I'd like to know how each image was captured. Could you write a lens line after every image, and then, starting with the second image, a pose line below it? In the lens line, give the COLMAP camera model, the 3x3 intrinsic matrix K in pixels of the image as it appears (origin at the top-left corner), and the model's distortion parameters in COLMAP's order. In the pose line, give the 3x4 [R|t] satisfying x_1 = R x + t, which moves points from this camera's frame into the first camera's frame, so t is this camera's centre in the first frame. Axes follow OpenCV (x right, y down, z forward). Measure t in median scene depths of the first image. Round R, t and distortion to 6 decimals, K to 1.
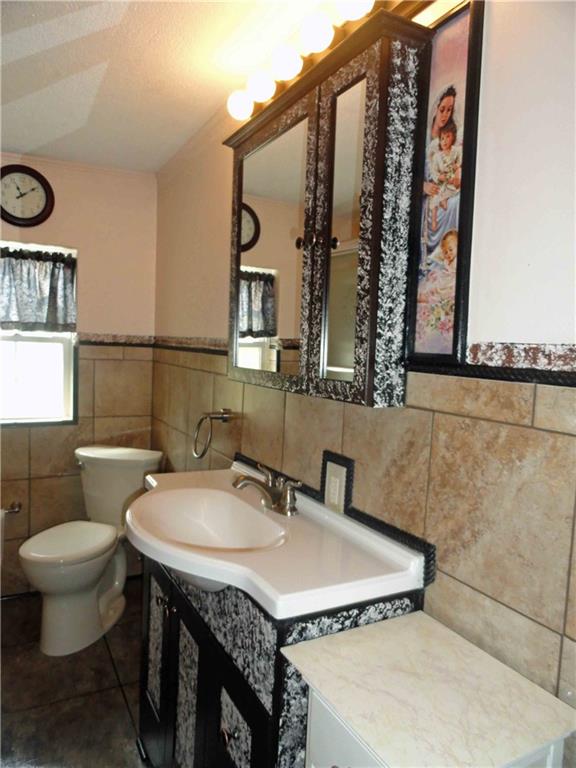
lens RADIAL K [[534.3, 0, 289.1], [0, 534.3, 383.8], [0, 0, 1]] dist [-0.002505, -0.000335]
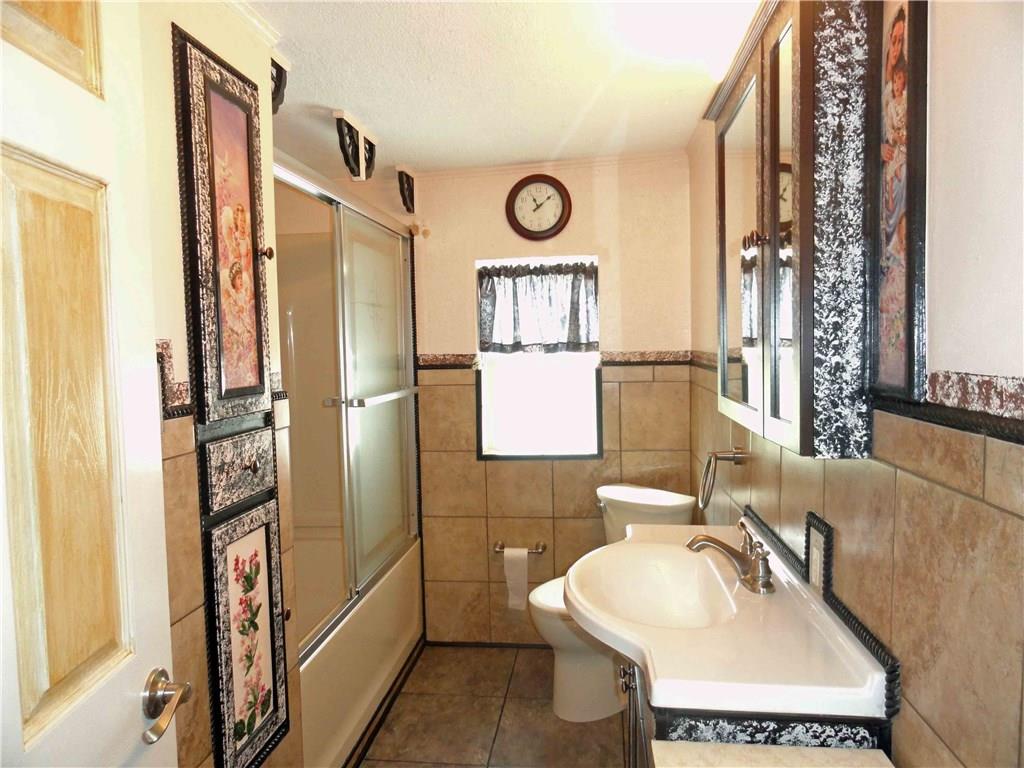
lens RADIAL K [[712.4, 0, 515.0], [0, 712.4, 388.3], [0, 0, 1]] dist [-0.002505, -0.000335]
pose [[0.818733, -0.021135, -0.573785, 0.395536], [0.010869, 0.999714, -0.021314, -0.037588], [0.574071, 0.011214, 0.818729, -0.053009]]
